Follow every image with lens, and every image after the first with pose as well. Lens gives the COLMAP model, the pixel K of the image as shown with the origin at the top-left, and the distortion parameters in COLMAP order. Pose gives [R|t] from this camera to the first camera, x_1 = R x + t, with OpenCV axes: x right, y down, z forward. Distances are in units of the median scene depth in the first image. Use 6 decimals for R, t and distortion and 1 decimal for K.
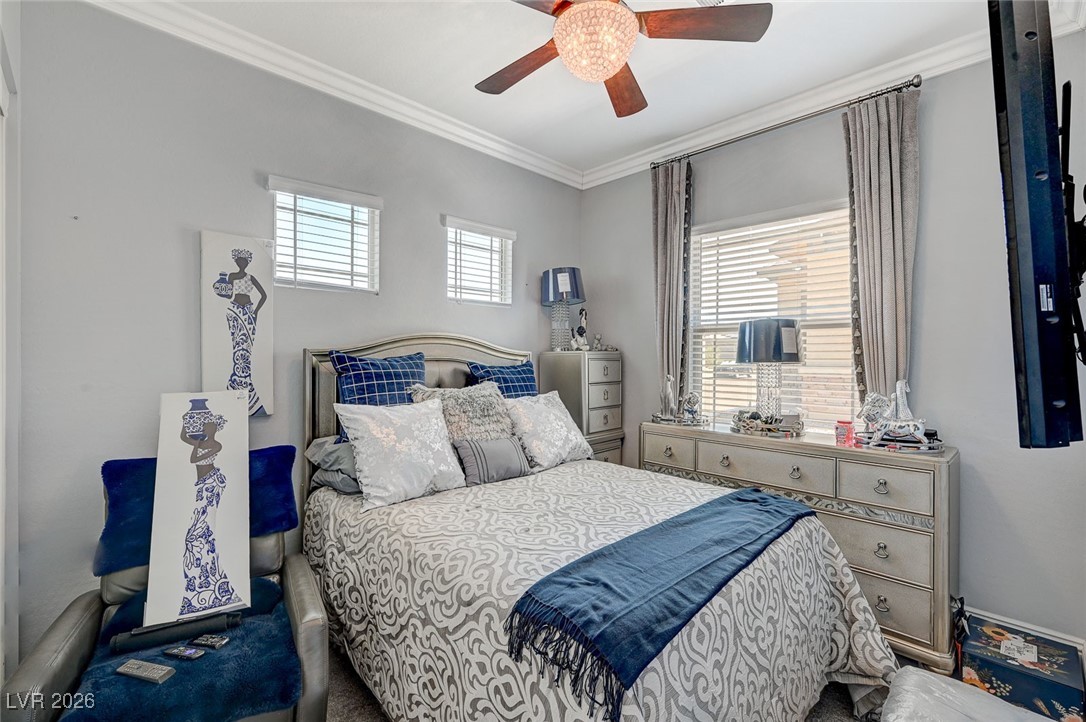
lens RADIAL K [[487.4, 0, 538.2], [0, 487.4, 361.1], [0, 0, 1]] dist [-0.001018, -0.000251]
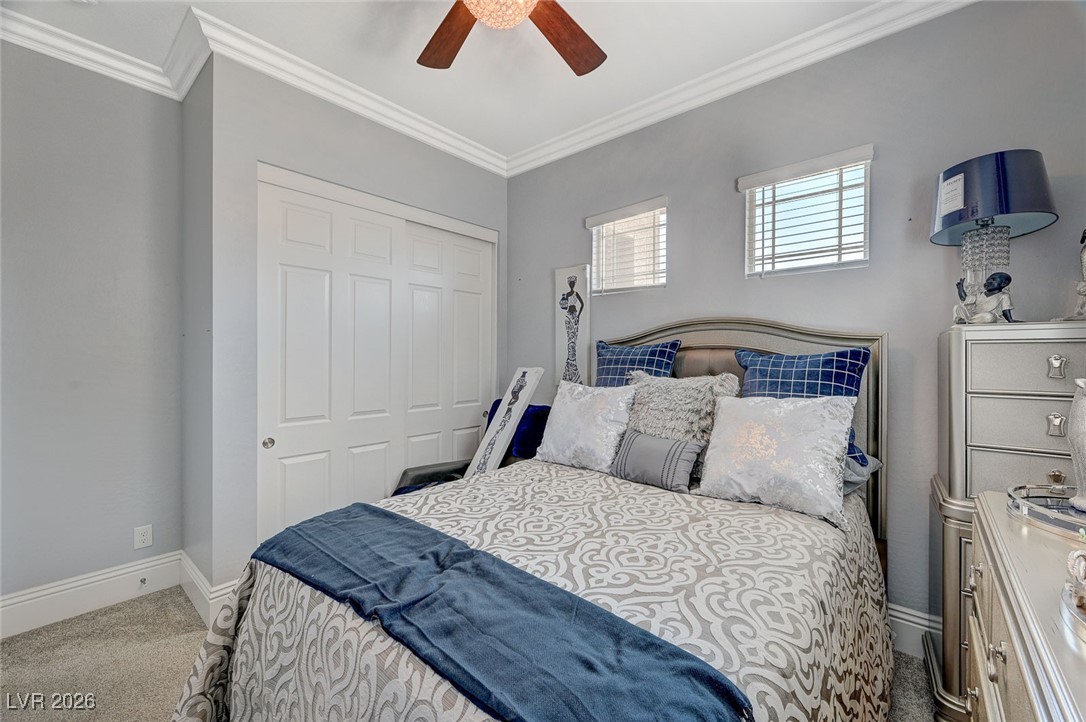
lens RADIAL K [[434.8, 0, 537.0], [0, 434.8, 353.4], [0, 0, 1]] dist [-0.000852, 0.001083]
pose [[0.102209, 0.013850, -0.994667, 0.707287], [0.013919, 0.999785, 0.015351, -0.011510], [0.994666, -0.015414, 0.101994, 0.742559]]
